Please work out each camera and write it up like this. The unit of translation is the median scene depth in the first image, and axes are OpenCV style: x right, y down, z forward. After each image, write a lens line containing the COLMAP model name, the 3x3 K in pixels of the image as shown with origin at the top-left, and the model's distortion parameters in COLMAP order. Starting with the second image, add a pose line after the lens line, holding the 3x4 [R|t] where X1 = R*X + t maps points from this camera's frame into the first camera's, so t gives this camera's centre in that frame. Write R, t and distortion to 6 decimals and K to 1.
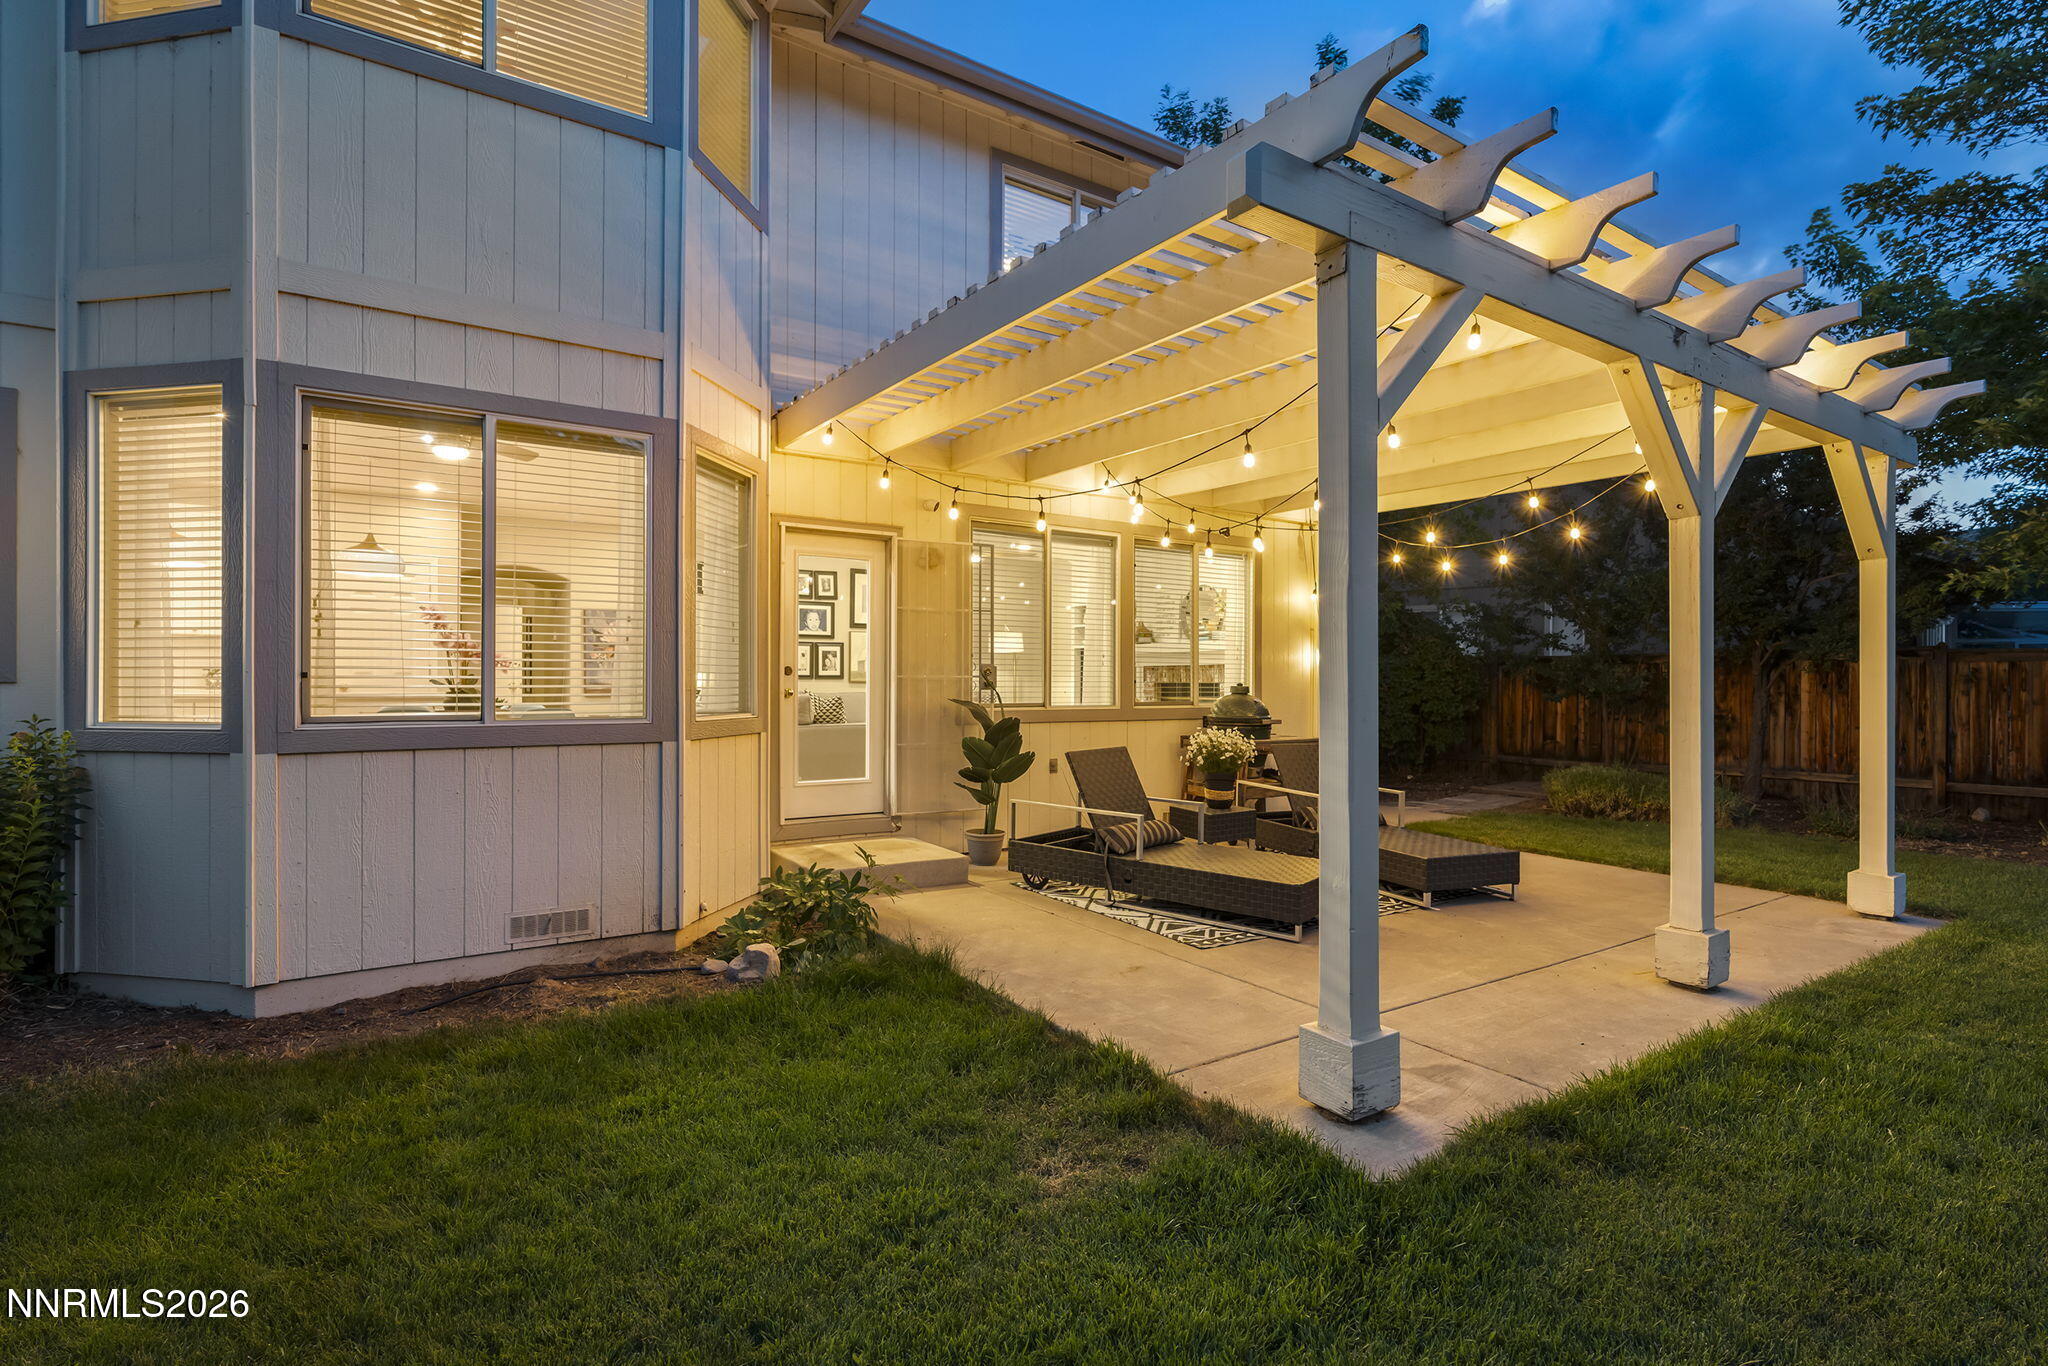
lens RADIAL K [[1069.6, 0, 1025.2], [0, 1069.6, 677.5], [0, 0, 1]] dist [0.000384, 0.000021]
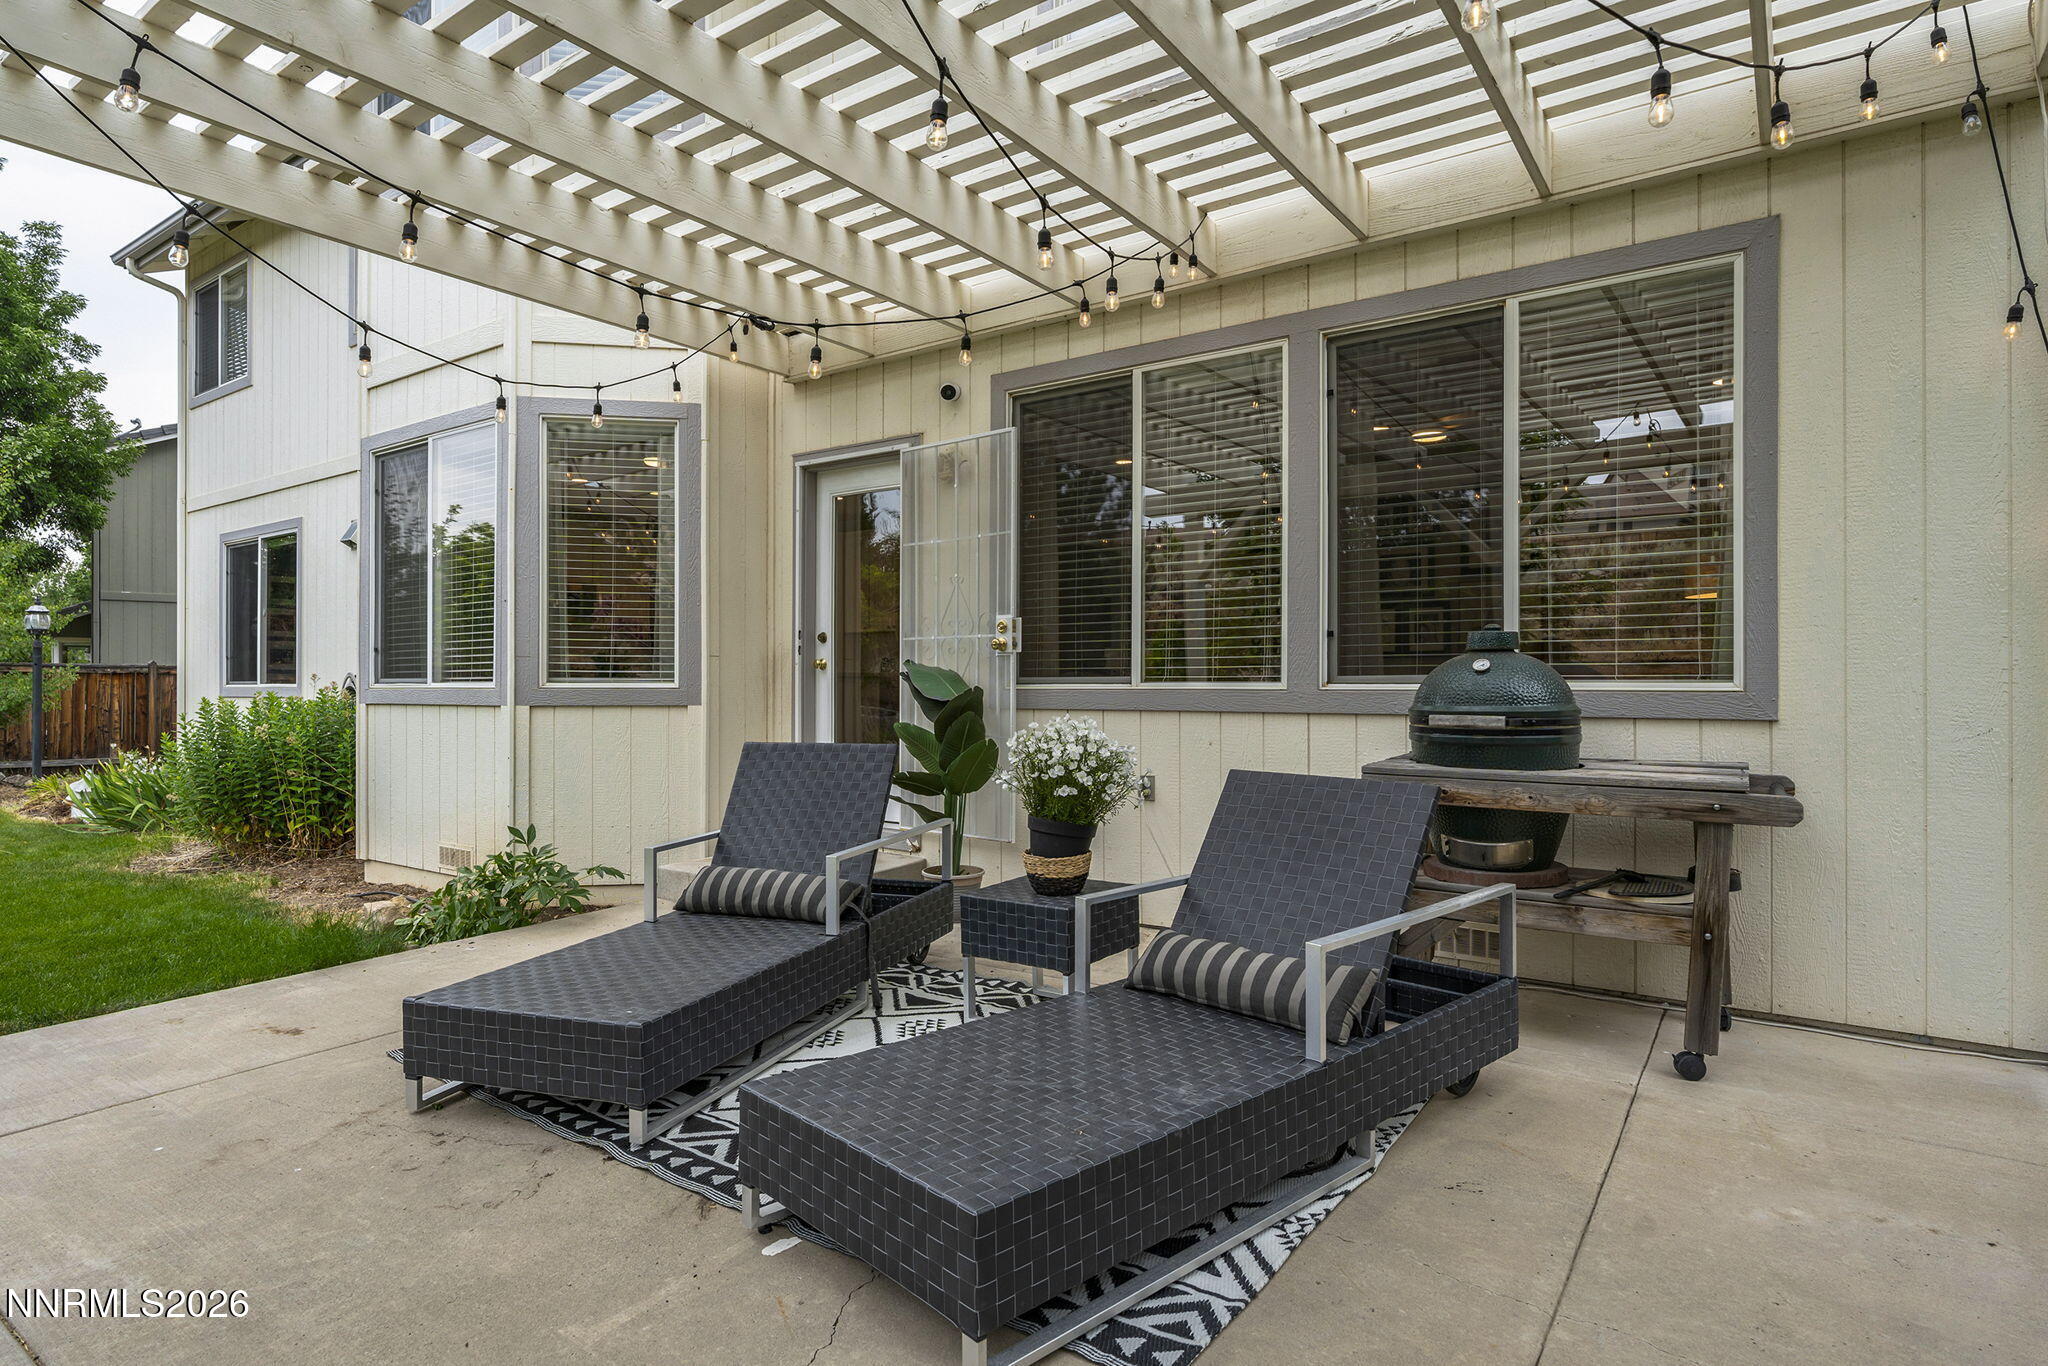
lens RADIAL K [[1069.6, 0, 1024.3], [0, 1069.6, 674.9], [0, 0, 1]] dist [0.000384, 0.000021]
pose [[0.320638, 0.010434, -0.947144, 0.616849], [-0.008176, 0.999933, 0.008248, 0.021604], [0.947167, 0.005099, 0.320702, 0.831596]]
